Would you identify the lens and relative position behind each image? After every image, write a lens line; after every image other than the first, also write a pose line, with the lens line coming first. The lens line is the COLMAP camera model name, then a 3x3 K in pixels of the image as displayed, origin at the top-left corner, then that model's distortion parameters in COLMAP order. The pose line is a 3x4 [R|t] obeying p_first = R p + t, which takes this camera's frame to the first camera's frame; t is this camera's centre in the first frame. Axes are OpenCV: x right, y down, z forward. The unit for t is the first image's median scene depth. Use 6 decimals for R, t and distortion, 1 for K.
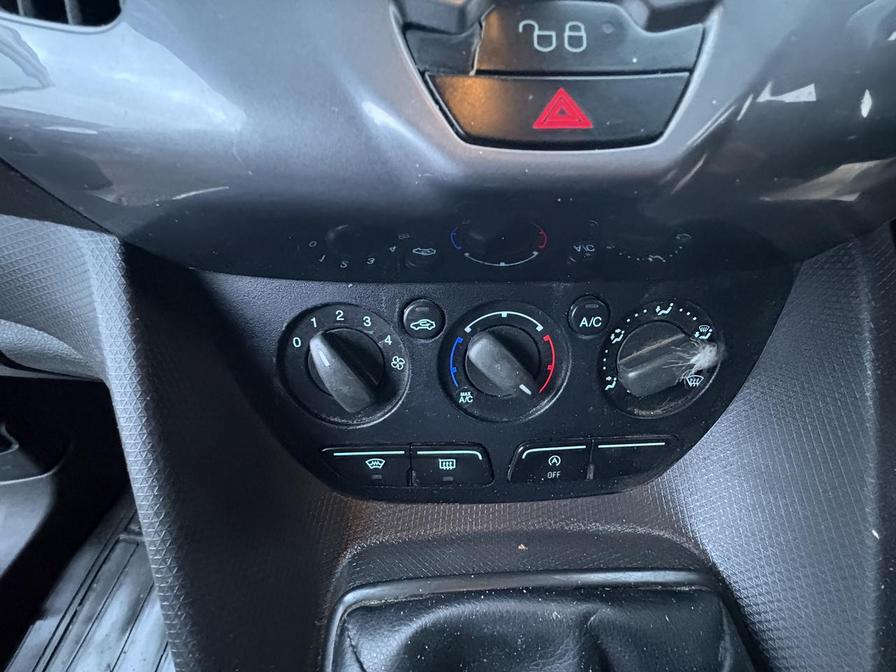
lens RADIAL K [[354.4, 0, 447.3], [0, 354.4, 338.8], [0, 0, 1]] dist [0.000301, 0.000032]
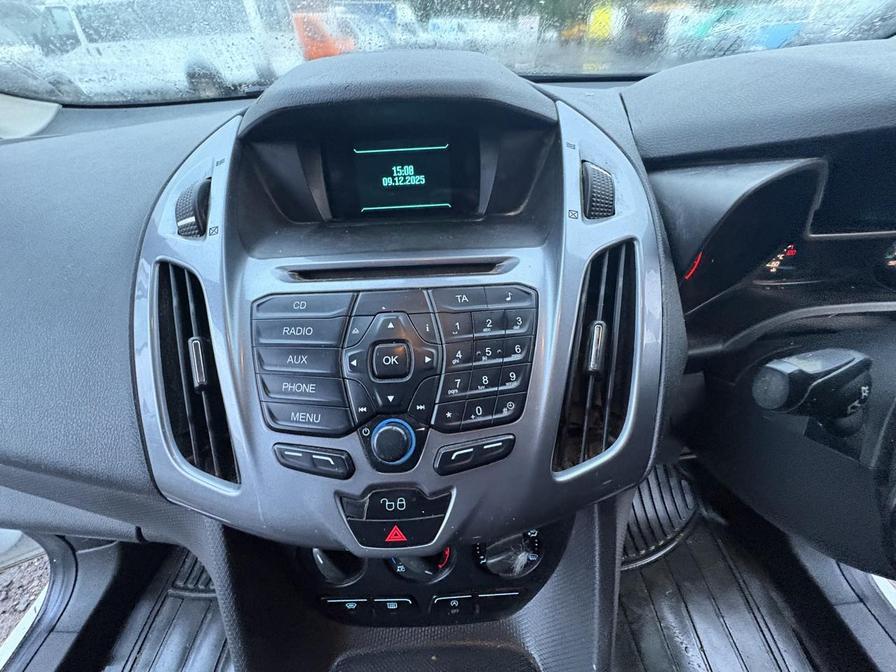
lens RADIAL K [[355.4, 0, 448.5], [0, 355.4, 337.8], [0, 0, 1]] dist [0.001875, -0.000015]
pose [[0.998838, -0.024173, -0.041690, 0.379033], [0.022313, 0.998760, -0.044508, -0.872332], [0.042715, 0.043526, 0.998139, -0.785042]]
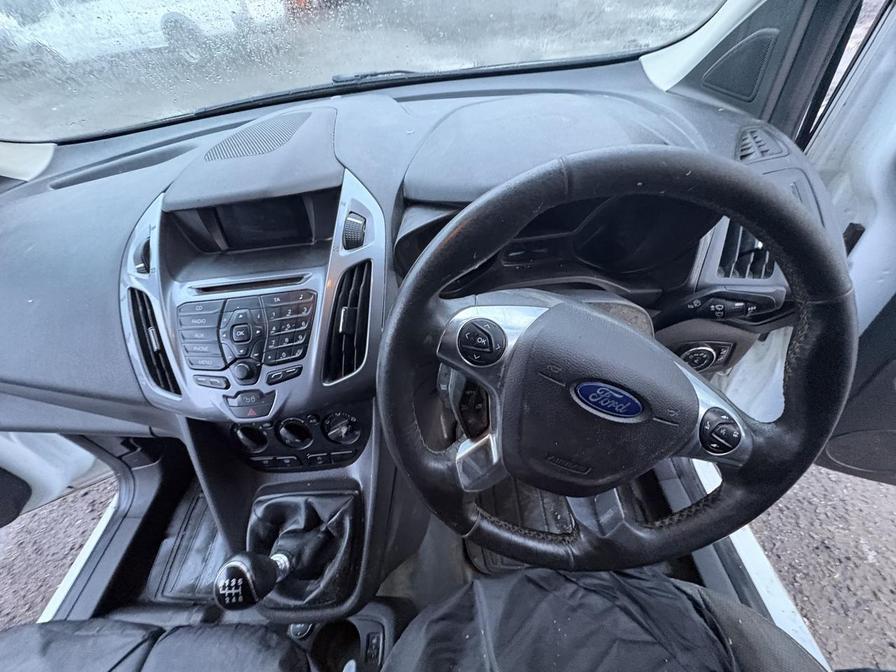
lens RADIAL K [[355.4, 0, 448.5], [0, 355.4, 337.8], [0, 0, 1]] dist [0.001875, -0.000015]
pose [[0.992290, -0.077344, -0.096841, 1.858955], [0.085835, 0.992519, 0.086824, -0.915582], [0.089401, -0.094467, 0.991506, -1.974142]]
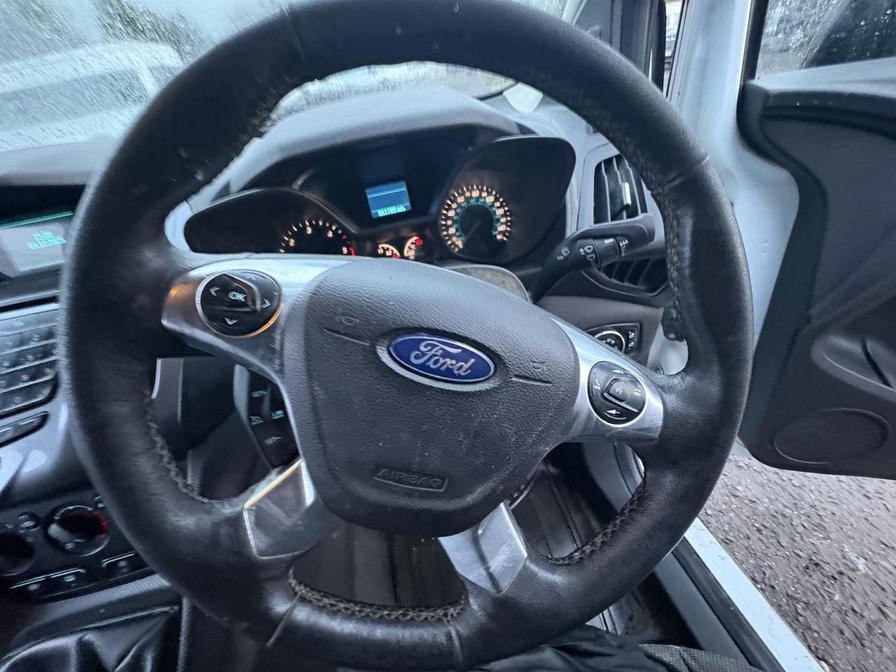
lens RADIAL K [[355.4, 0, 448.5], [0, 355.4, 337.8], [0, 0, 1]] dist [0.001875, -0.000015]
pose [[0.974629, -0.218844, 0.046957, 2.441225], [0.222606, 0.969612, -0.101486, -0.326931], [-0.023320, 0.109364, 0.993728, -1.347775]]
